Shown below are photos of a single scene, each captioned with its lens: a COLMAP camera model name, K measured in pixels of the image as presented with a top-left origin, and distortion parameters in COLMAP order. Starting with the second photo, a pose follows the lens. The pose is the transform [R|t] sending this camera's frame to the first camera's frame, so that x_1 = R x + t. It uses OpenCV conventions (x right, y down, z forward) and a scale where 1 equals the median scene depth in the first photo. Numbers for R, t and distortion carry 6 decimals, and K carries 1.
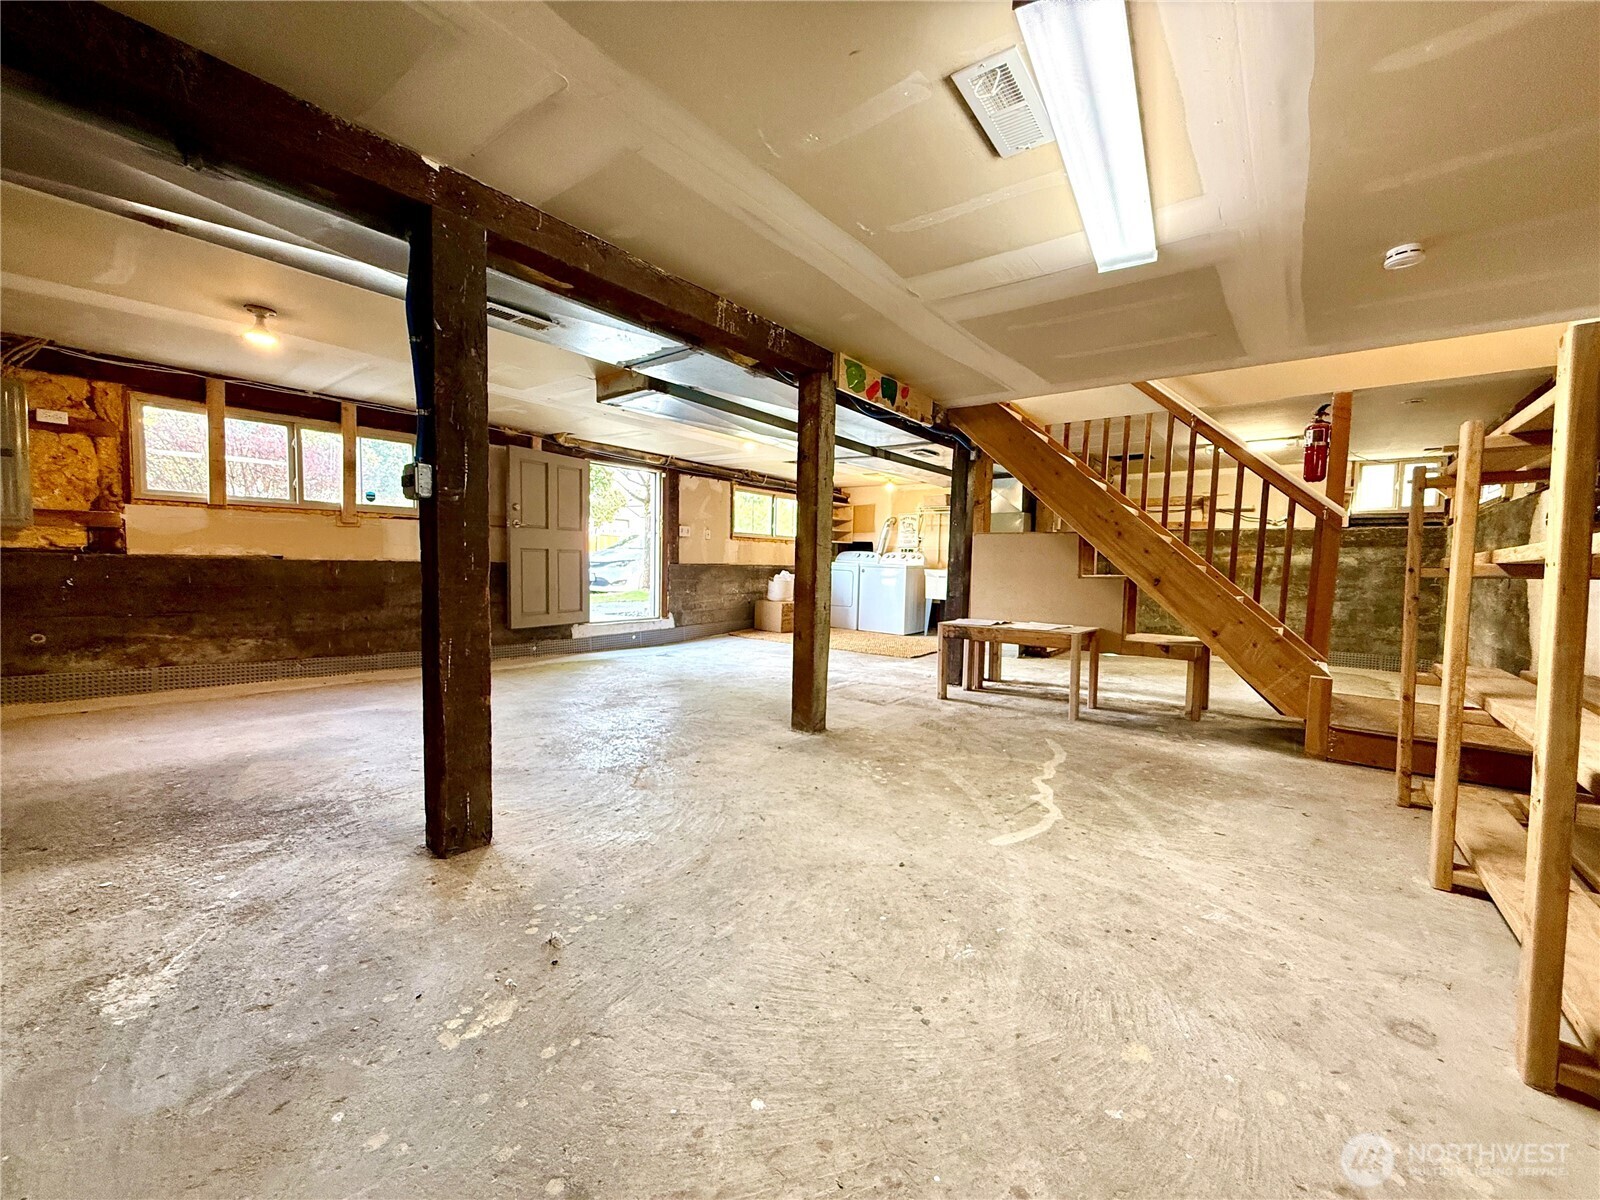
lens RADIAL K [[637.9, 0, 796.4], [0, 637.9, 602.7], [0, 0, 1]] dist [0.003308, 0.000142]
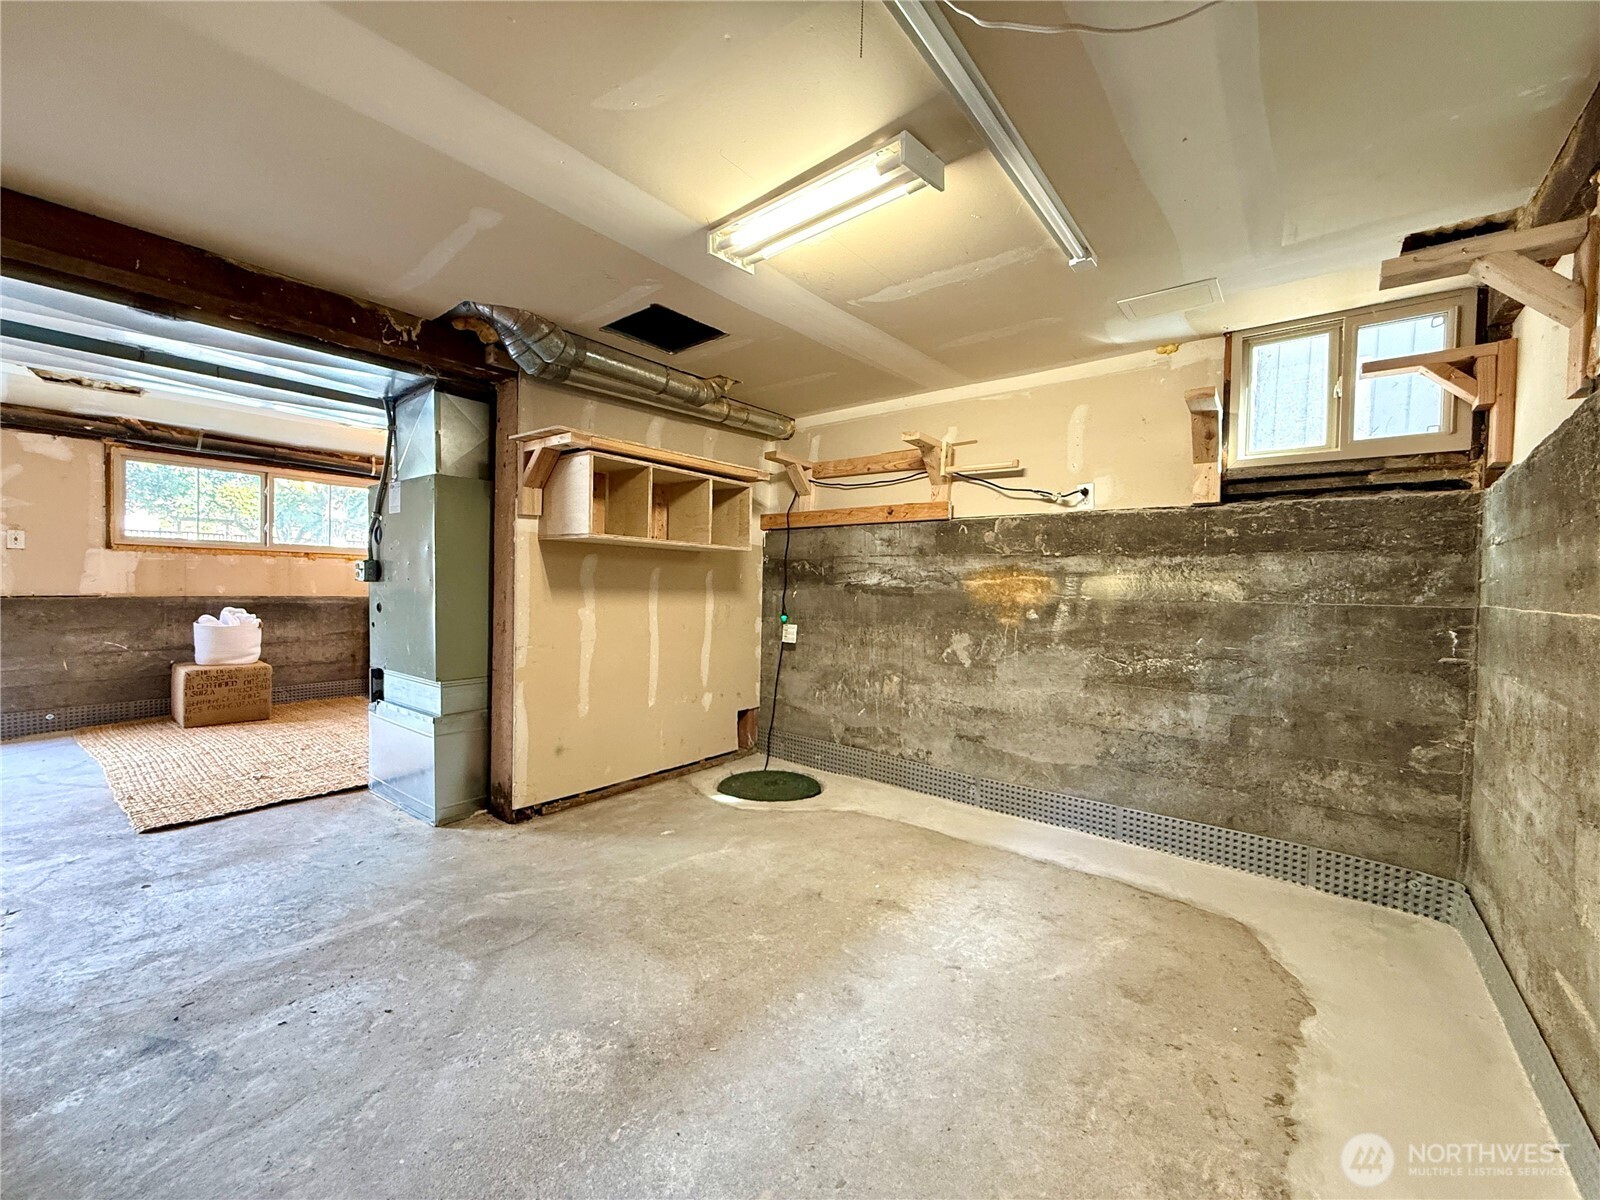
lens RADIAL K [[637.9, 0, 800.8], [0, 637.9, 599.8], [0, 0, 1]] dist [0.003308, 0.000142]
pose [[0.999598, -0.002767, -0.028231, 0.638397], [0.001638, 0.999201, -0.039933, -0.045522], [0.028319, 0.039871, 0.998803, 0.626964]]
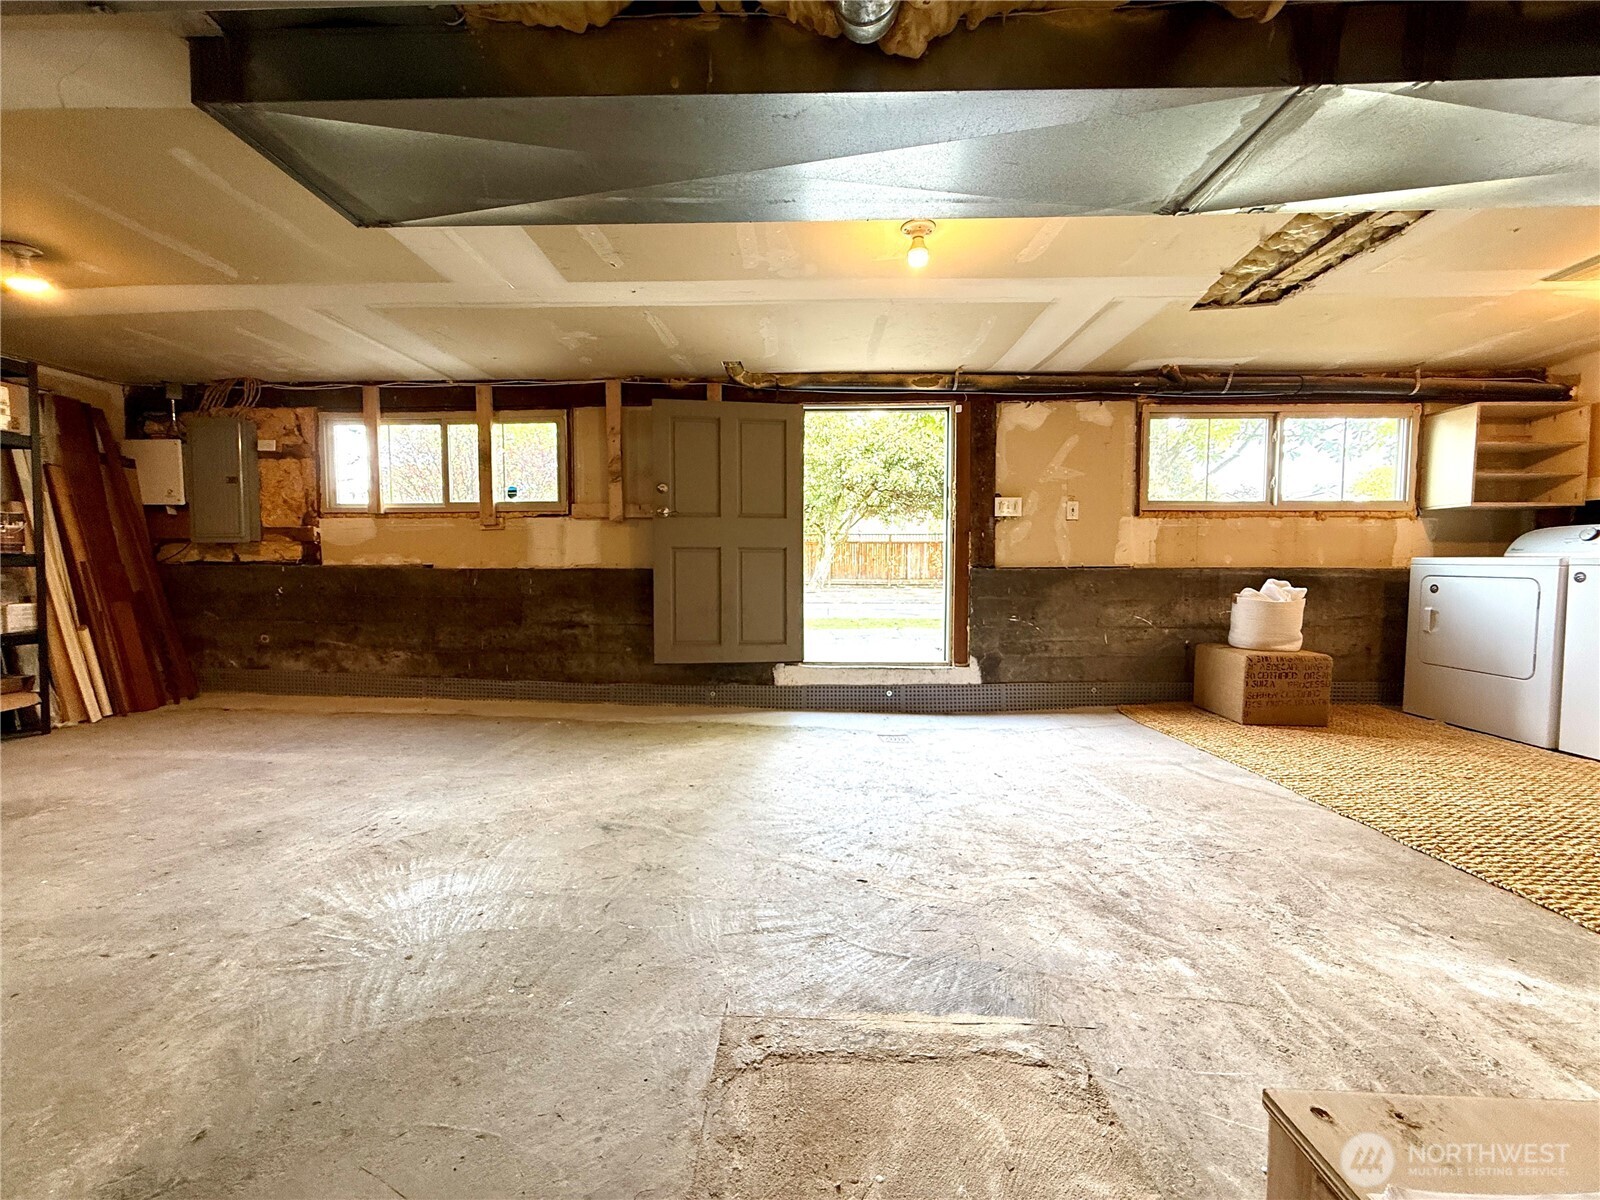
lens RADIAL K [[637.9, 0, 796.2], [0, 637.9, 600.1], [0, 0, 1]] dist [0.003308, 0.000142]
pose [[0.588218, 0.014331, -0.808576, 0.187084], [-0.041040, 0.999084, -0.012148, -0.023259], [0.807661, 0.040329, 0.588267, 0.645643]]
